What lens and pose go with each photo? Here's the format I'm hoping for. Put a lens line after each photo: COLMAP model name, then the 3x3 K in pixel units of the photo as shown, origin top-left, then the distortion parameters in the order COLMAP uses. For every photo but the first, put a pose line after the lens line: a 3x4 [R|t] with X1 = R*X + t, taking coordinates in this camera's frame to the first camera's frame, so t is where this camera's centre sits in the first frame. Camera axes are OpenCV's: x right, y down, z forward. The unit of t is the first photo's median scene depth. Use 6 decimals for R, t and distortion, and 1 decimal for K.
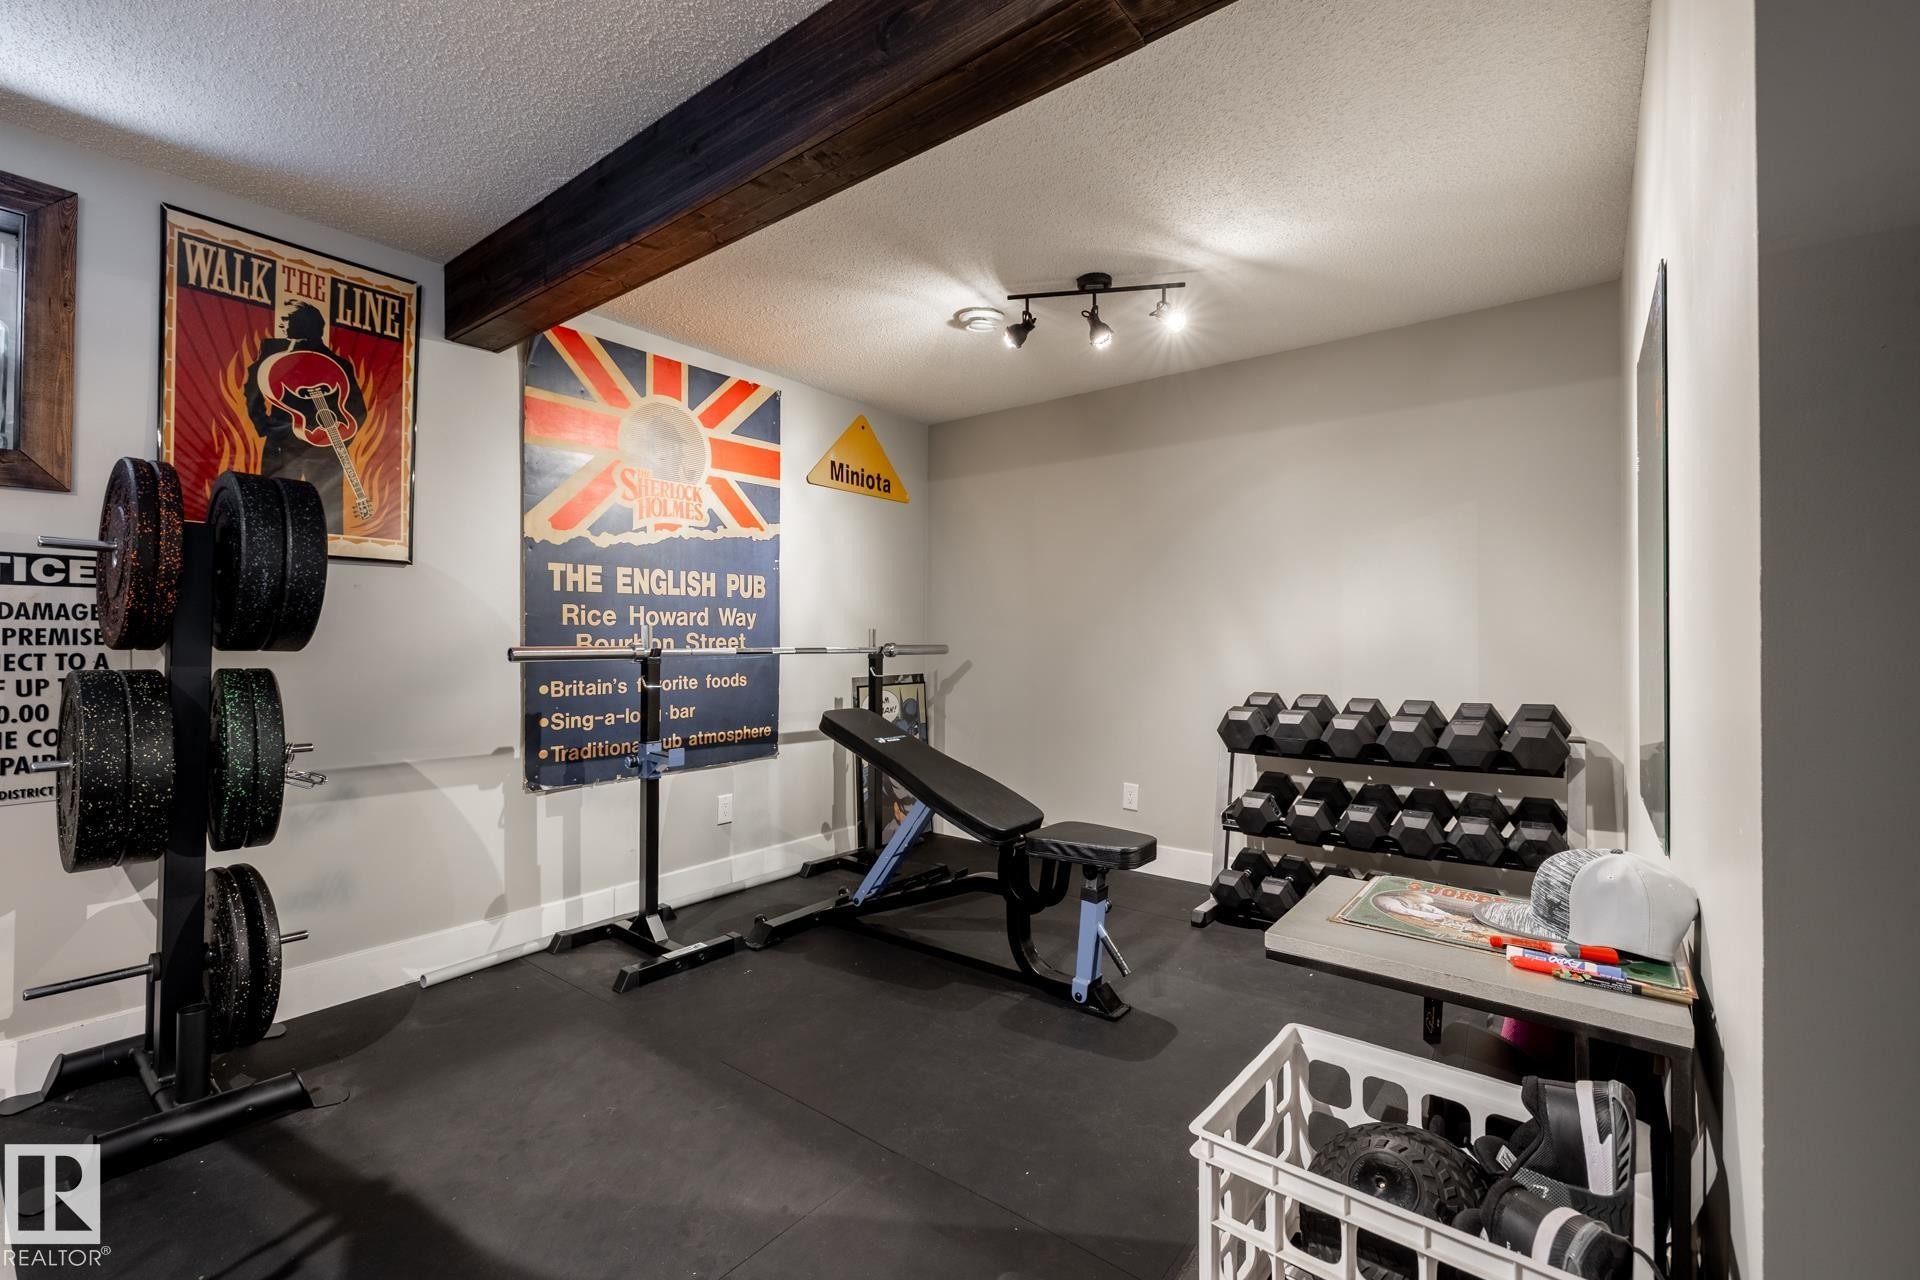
lens RADIAL K [[848.4, 0, 944.8], [0, 848.4, 634.4], [0, 0, 1]] dist [-0.000597, -0.000382]
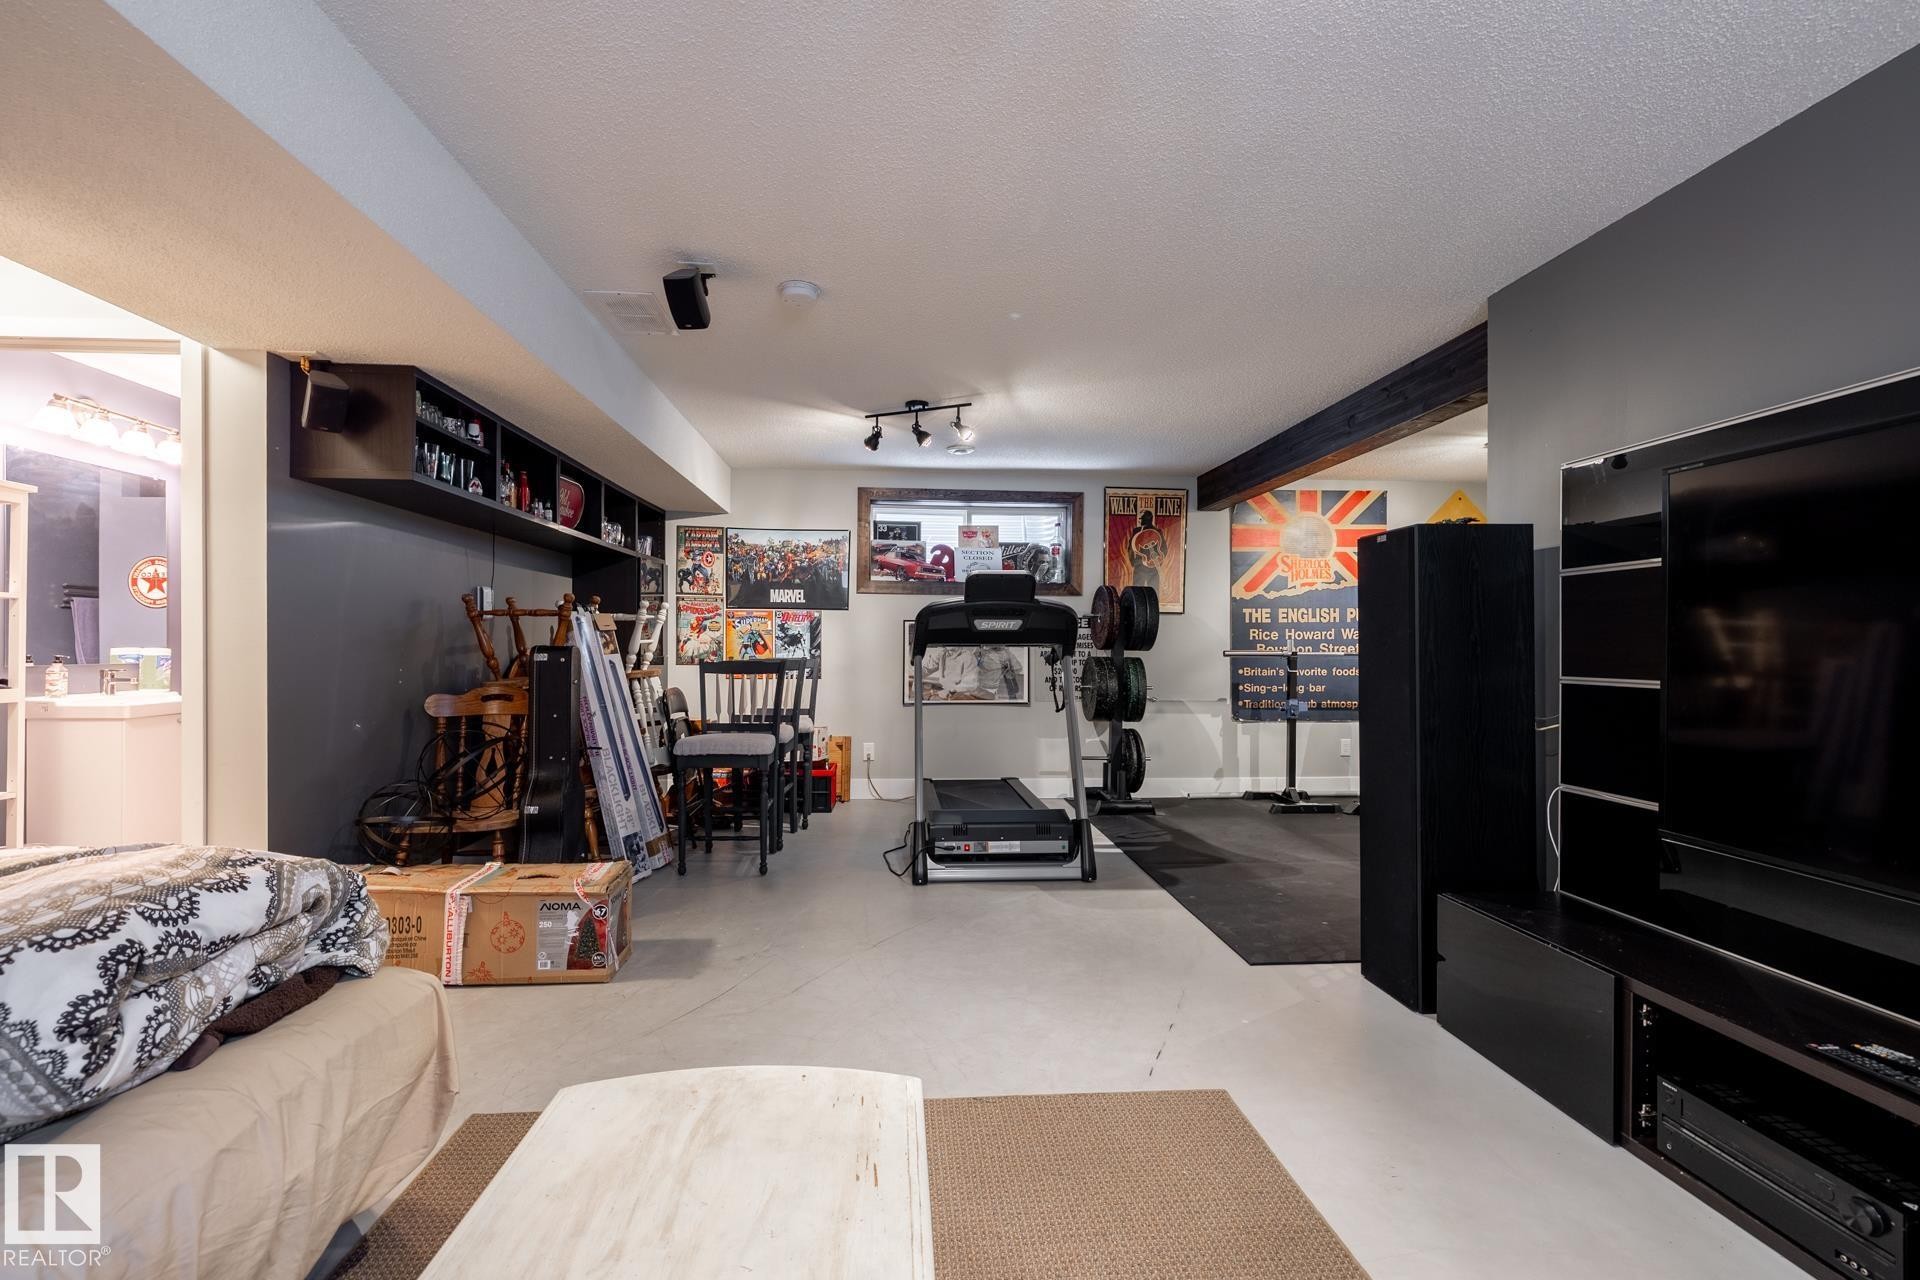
lens RADIAL K [[848.4, 0, 949.0], [0, 848.4, 641.2], [0, 0, 1]] dist [-0.000597, -0.000382]
pose [[0.690358, 0.002705, -0.723463, 0.511909], [0.000627, 0.999990, 0.004338, -0.017104], [0.723468, -0.003449, 0.690350, -0.903917]]
